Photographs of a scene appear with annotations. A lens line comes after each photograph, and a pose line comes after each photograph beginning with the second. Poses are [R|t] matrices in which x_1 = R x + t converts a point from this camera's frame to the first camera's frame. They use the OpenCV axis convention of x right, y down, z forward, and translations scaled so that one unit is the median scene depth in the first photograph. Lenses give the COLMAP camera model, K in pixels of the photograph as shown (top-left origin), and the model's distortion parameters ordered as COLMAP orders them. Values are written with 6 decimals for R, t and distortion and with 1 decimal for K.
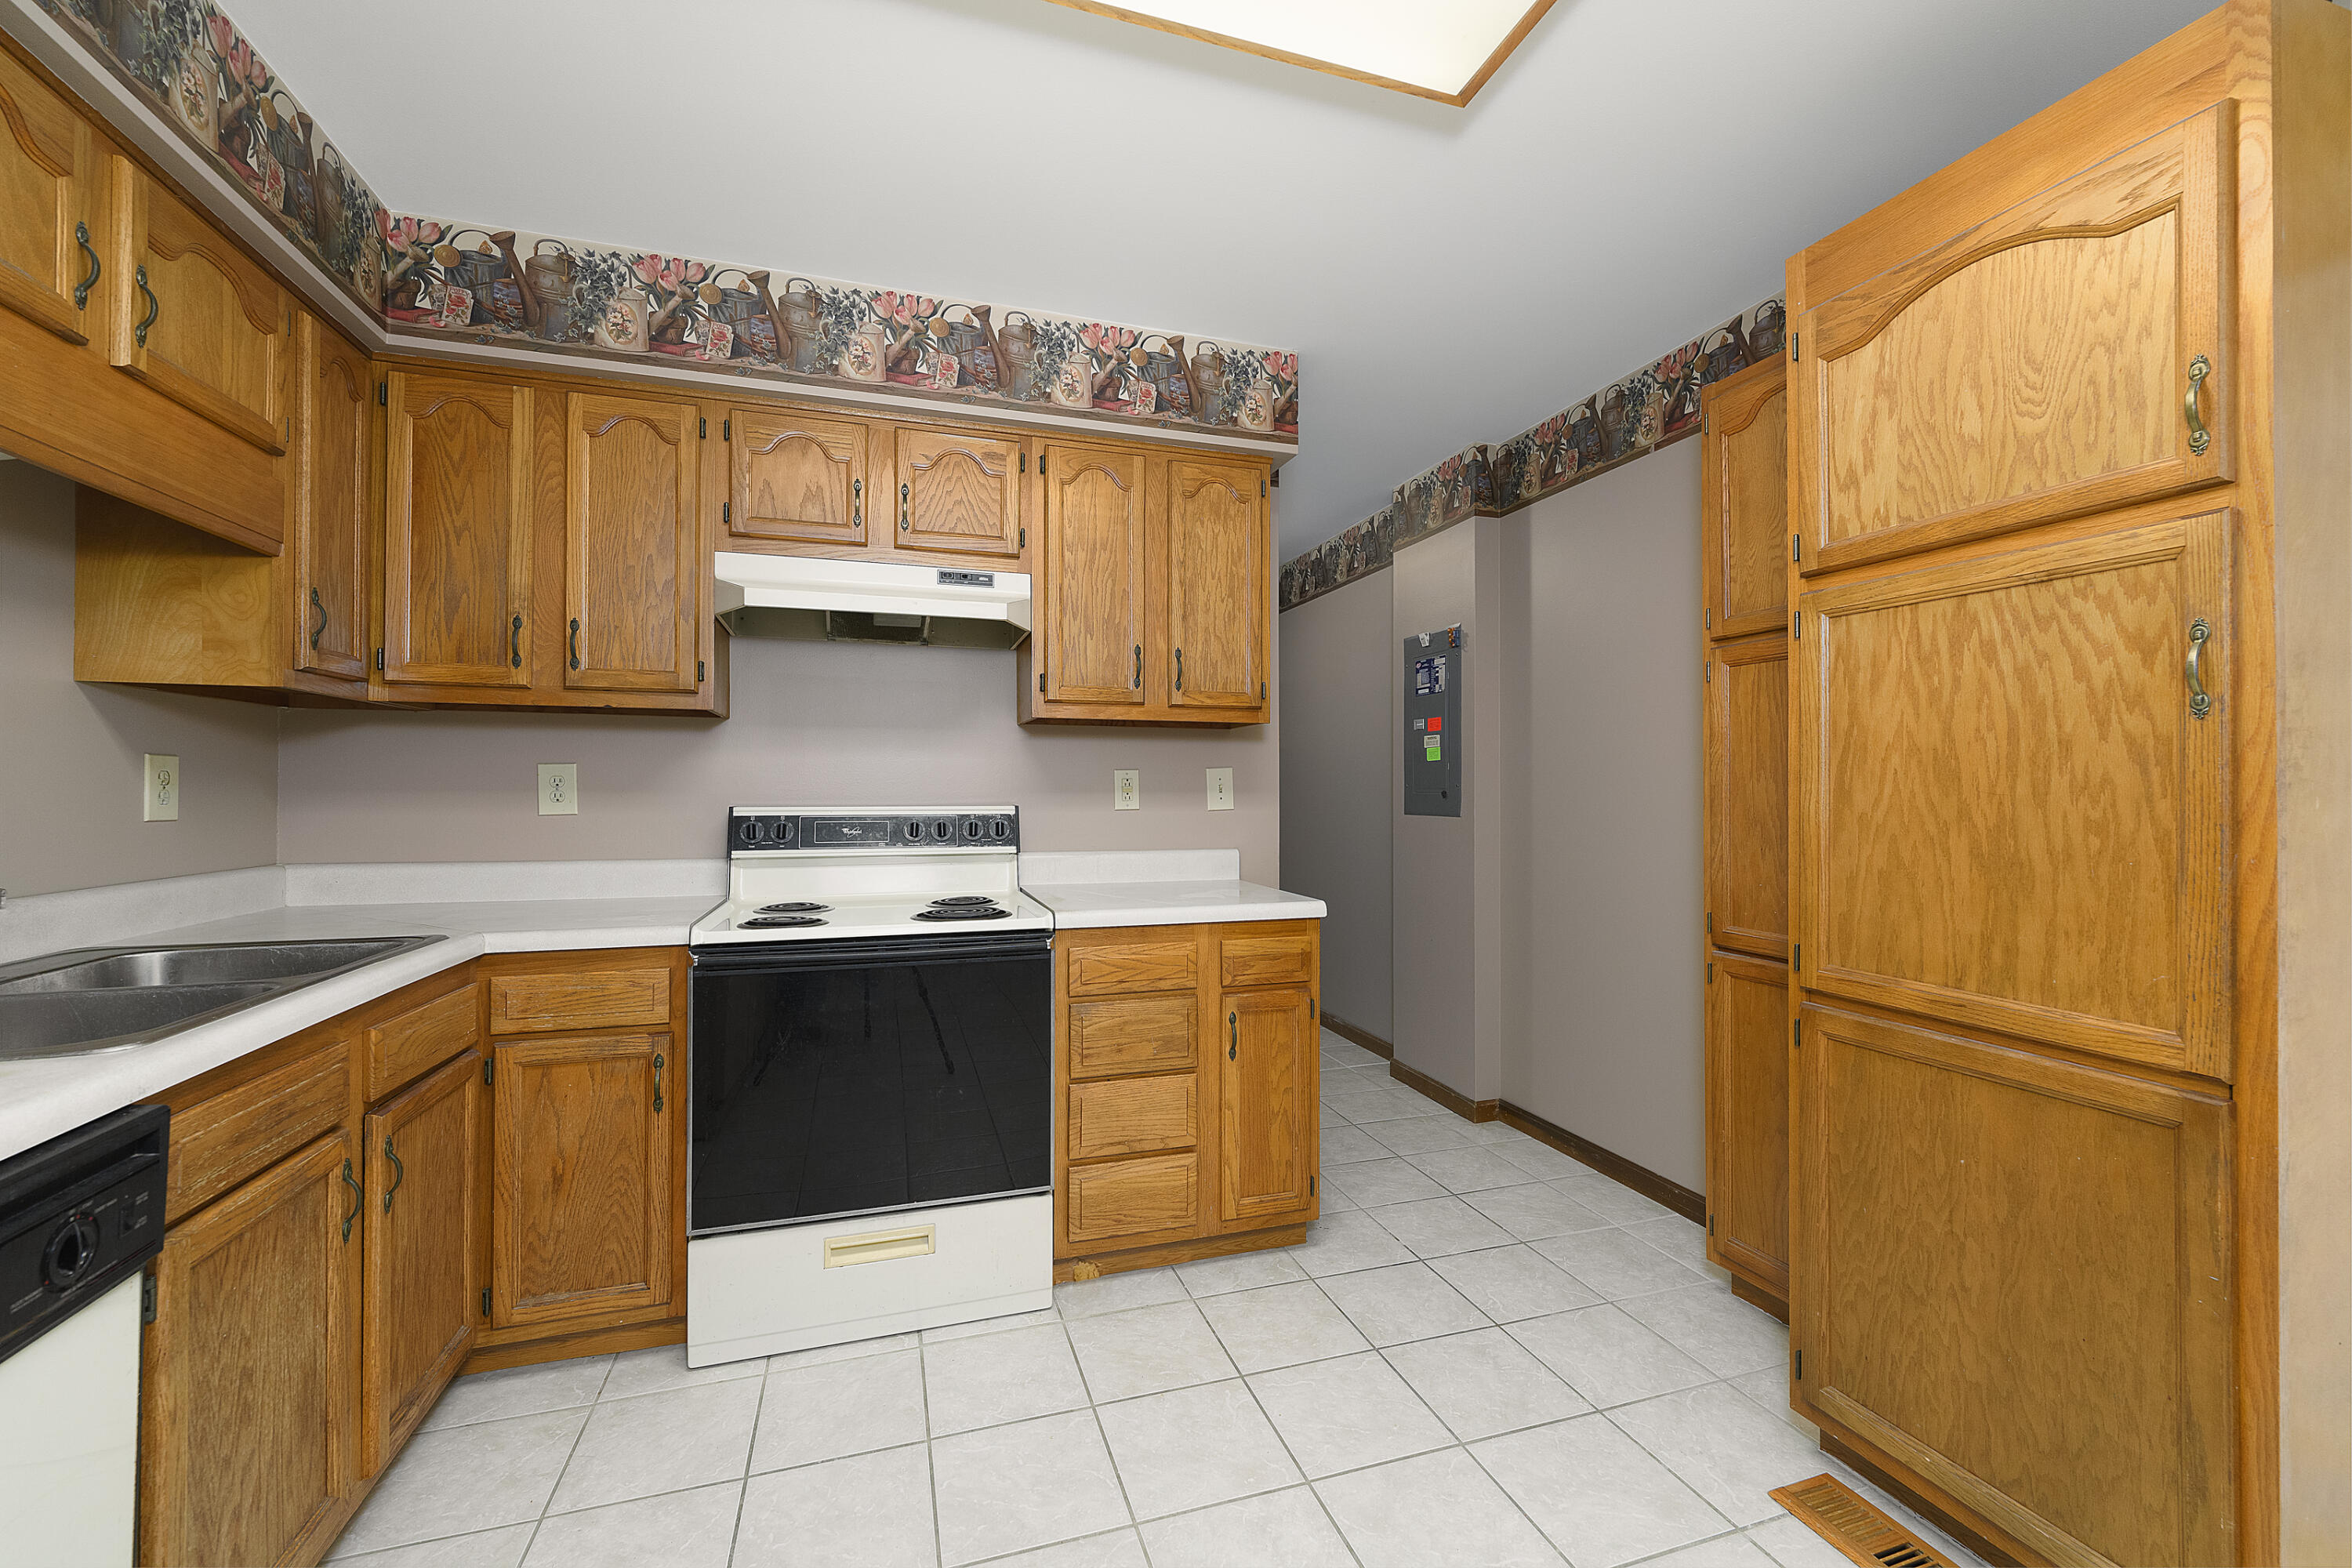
lens RADIAL K [[943.3, 0, 1173.5], [0, 943.3, 786.6], [0, 0, 1]] dist [-0.002082, 0.000250]
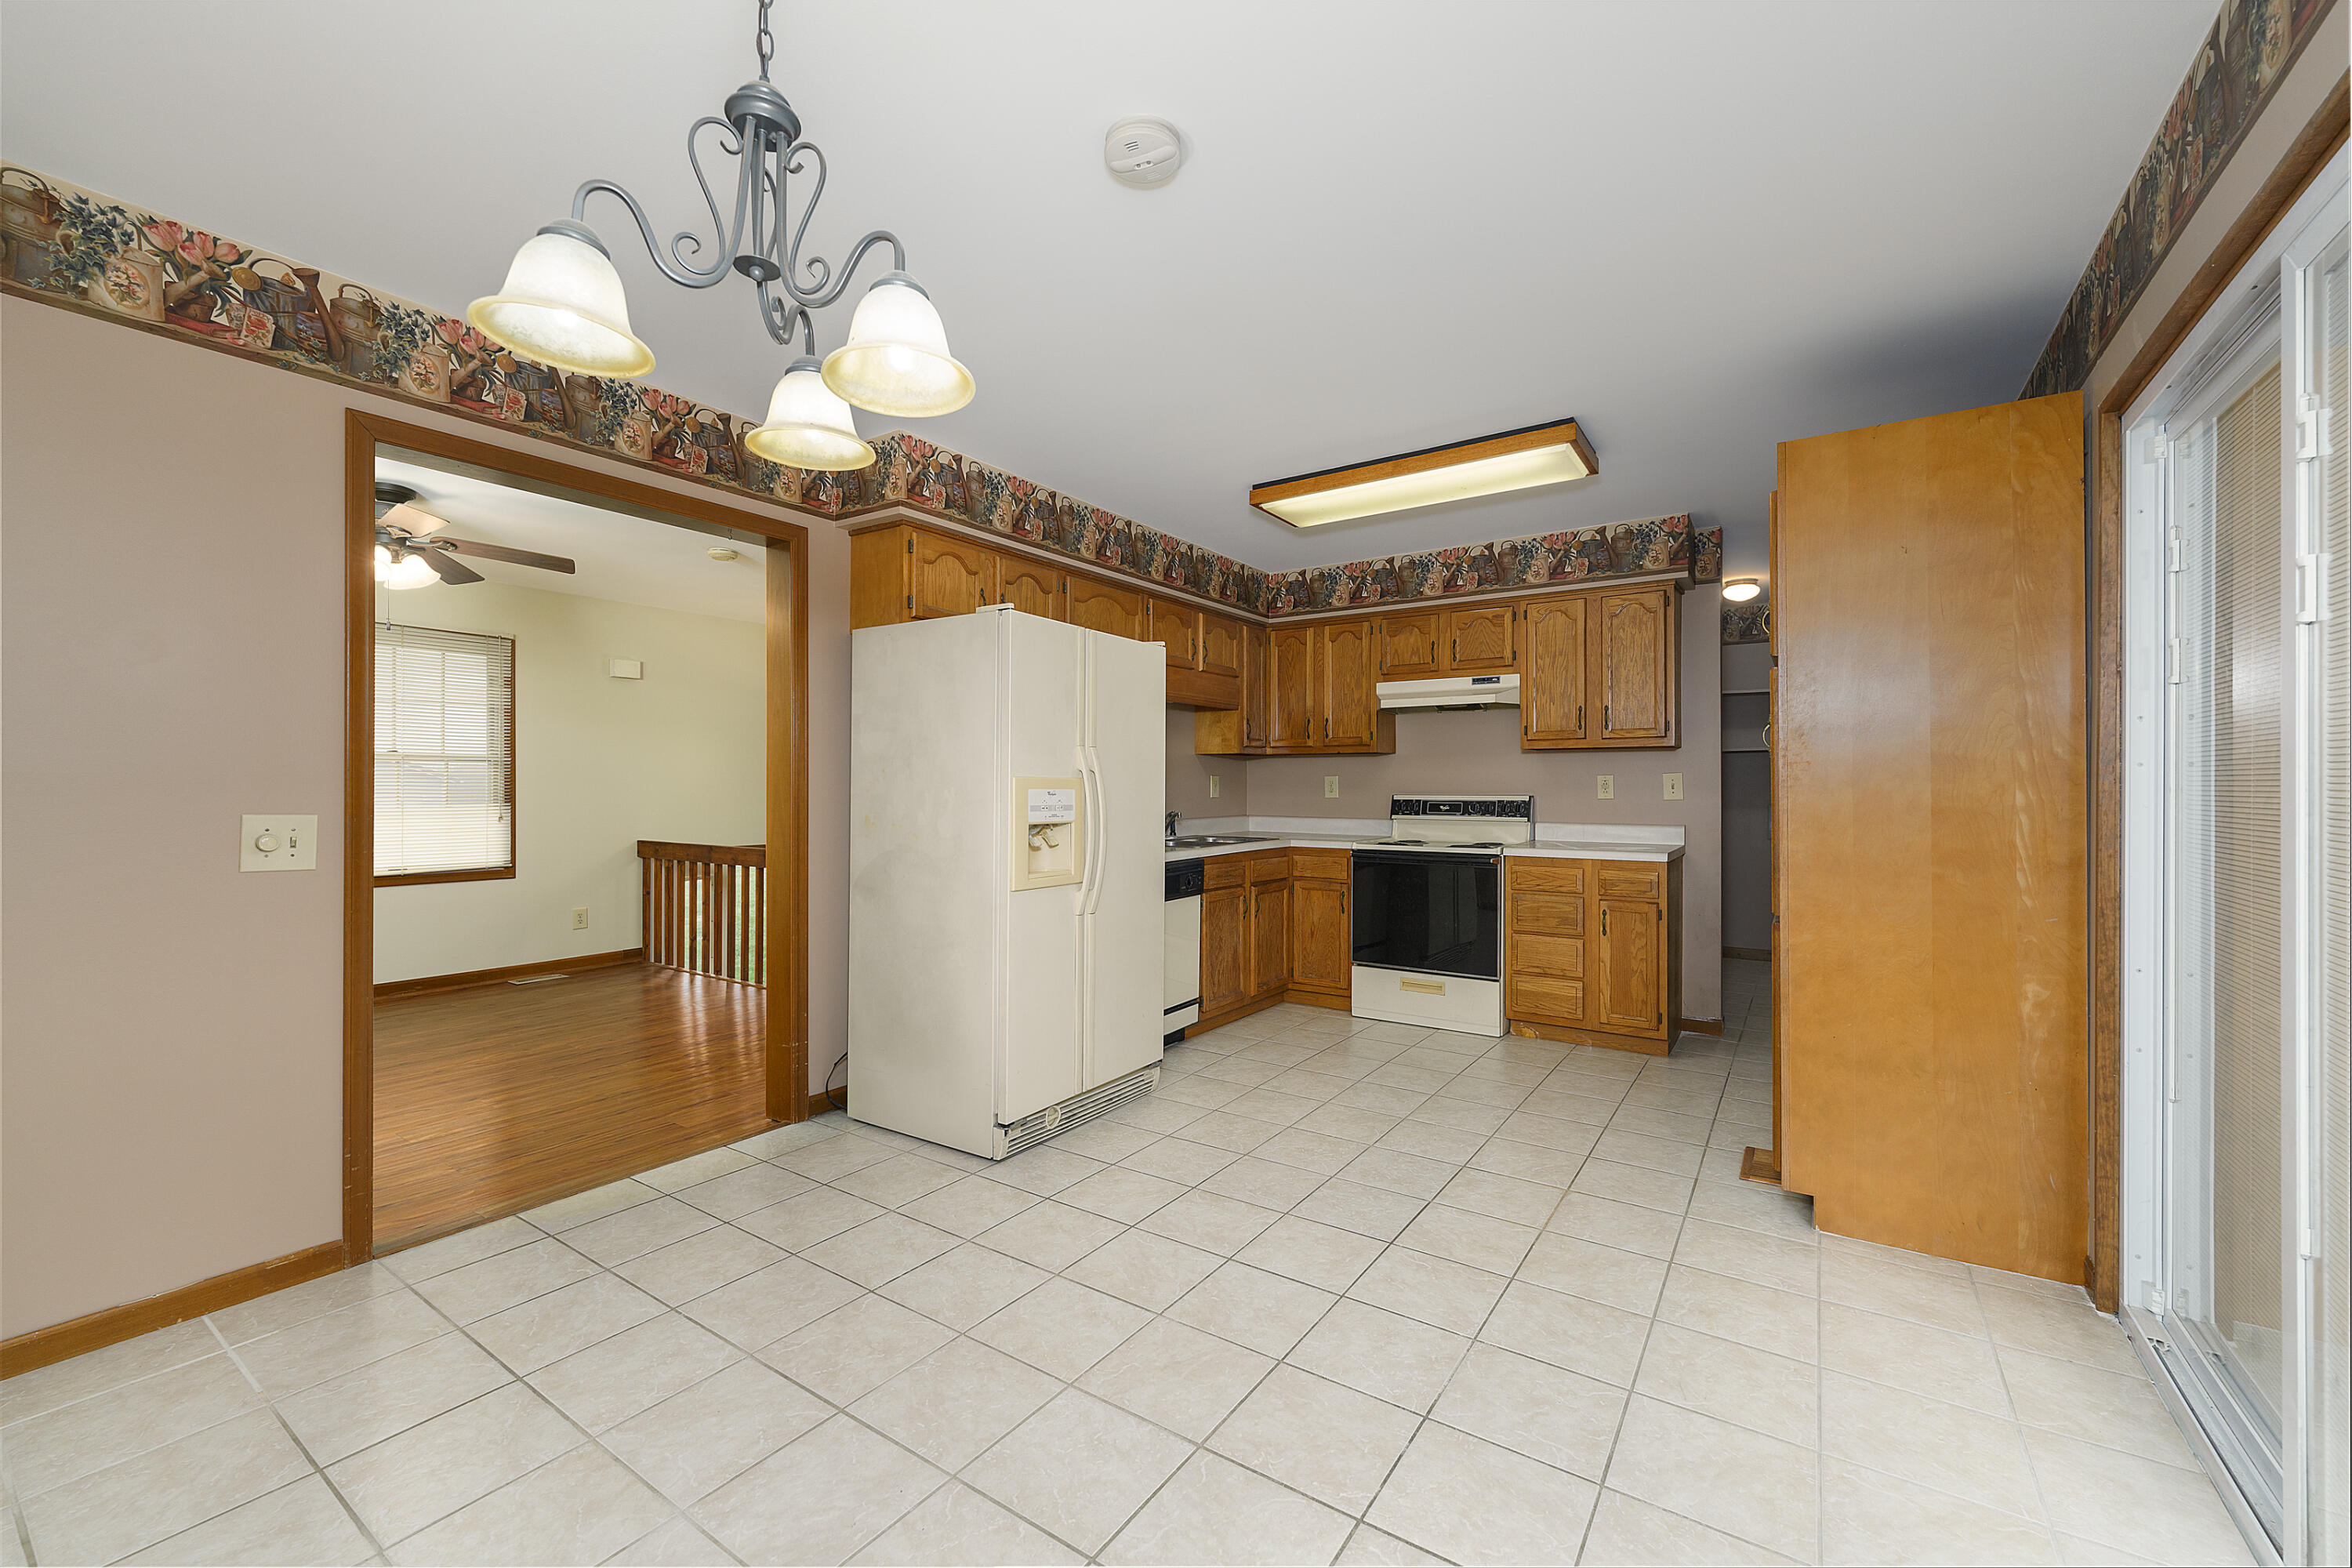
lens RADIAL K [[943.3, 0, 1173.5], [0, 943.3, 786.6], [0, 0, 1]] dist [-0.002082, 0.000250]
pose [[0.617179, 0.000438, -0.786822, 1.020540], [0.006050, 0.999968, 0.005302, -0.013599], [0.786799, -0.008032, 0.617157, -0.808717]]
